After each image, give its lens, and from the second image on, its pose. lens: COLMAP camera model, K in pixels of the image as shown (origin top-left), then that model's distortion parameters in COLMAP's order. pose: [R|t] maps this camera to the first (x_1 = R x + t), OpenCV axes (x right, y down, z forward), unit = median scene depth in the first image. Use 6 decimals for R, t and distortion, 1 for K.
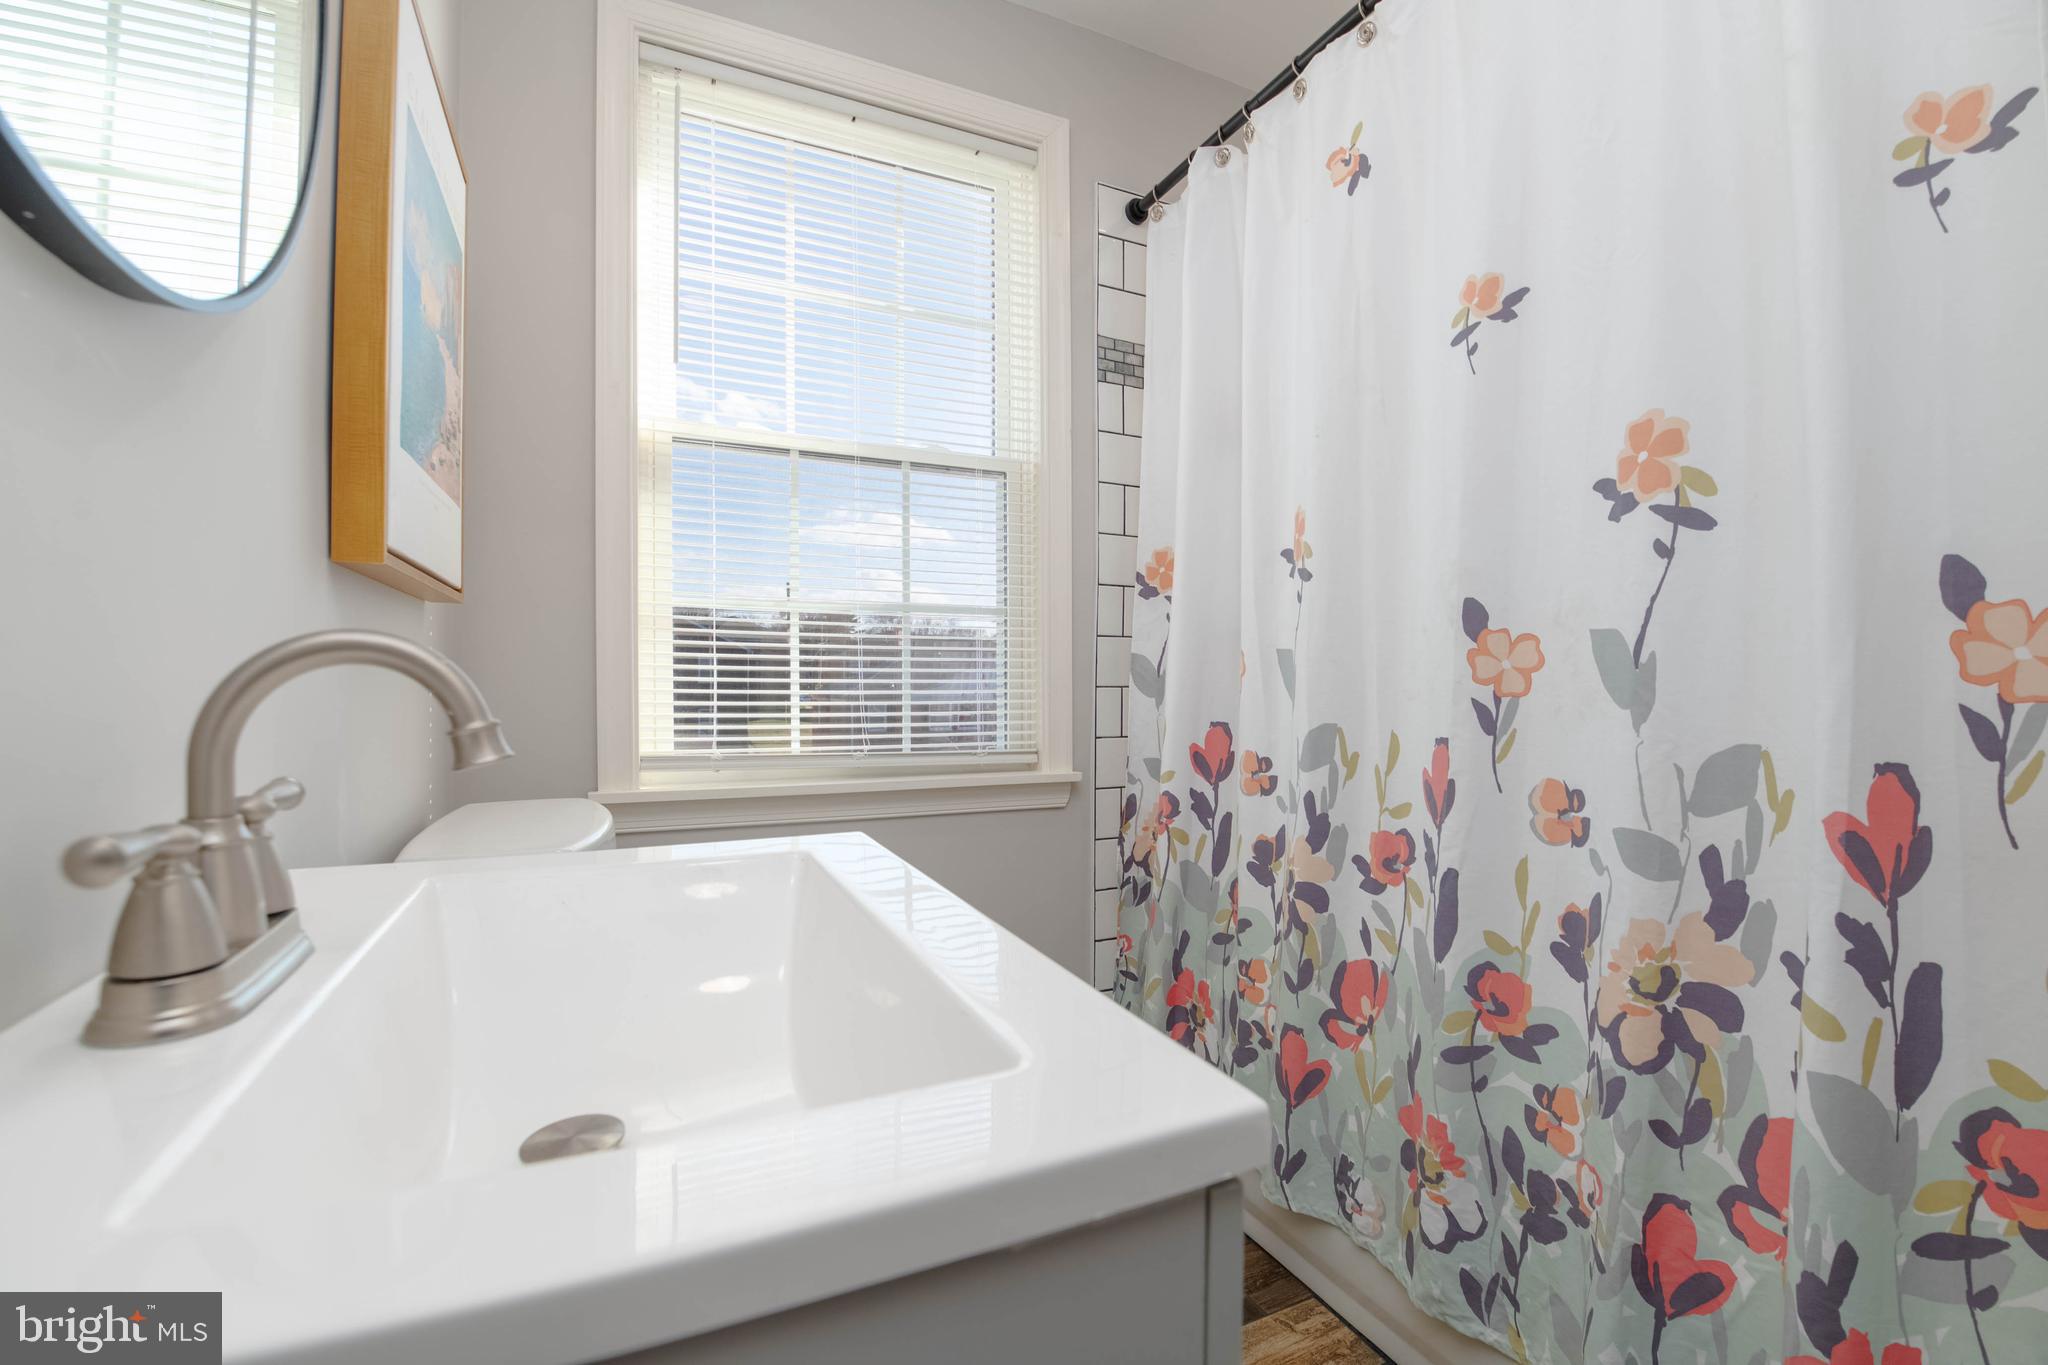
lens RADIAL K [[877.9, 0, 1036.4], [0, 877.9, 684.6], [0, 0, 1]] dist [-0.001925, -0.012197]
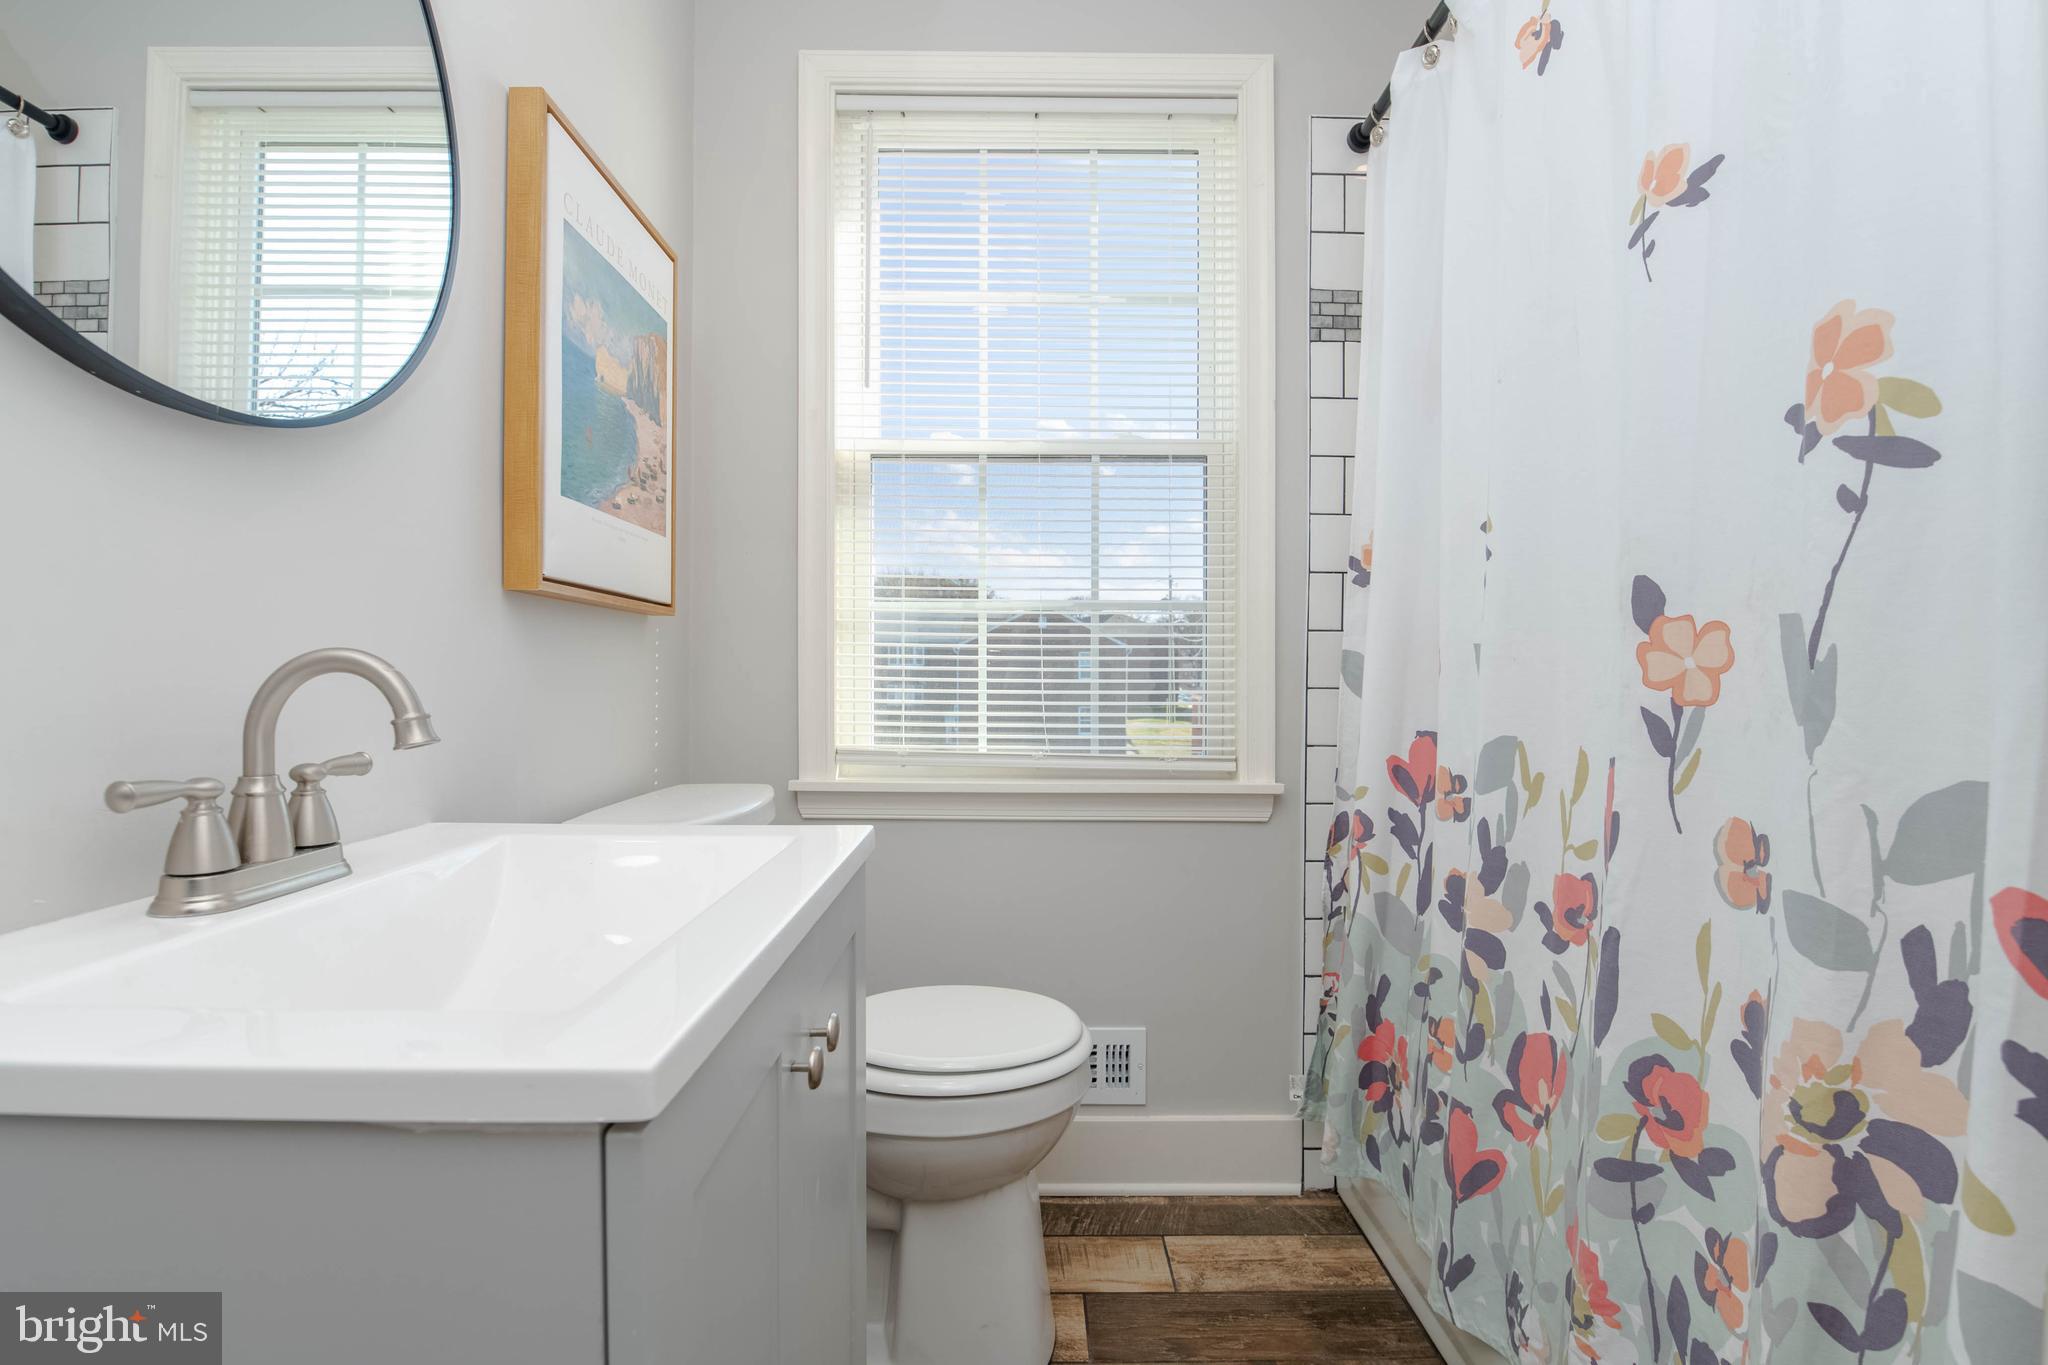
lens RADIAL K [[944.8, 0, 1024.0], [0, 944.8, 682.5], [0, 0, 1]] dist [-0.000909, -0.009924]
pose [[0.909311, 0.003451, -0.416103, 0.349961], [-0.003575, 0.999993, 0.000482, -0.004420], [0.416102, 0.001050, 0.909317, 0.030237]]
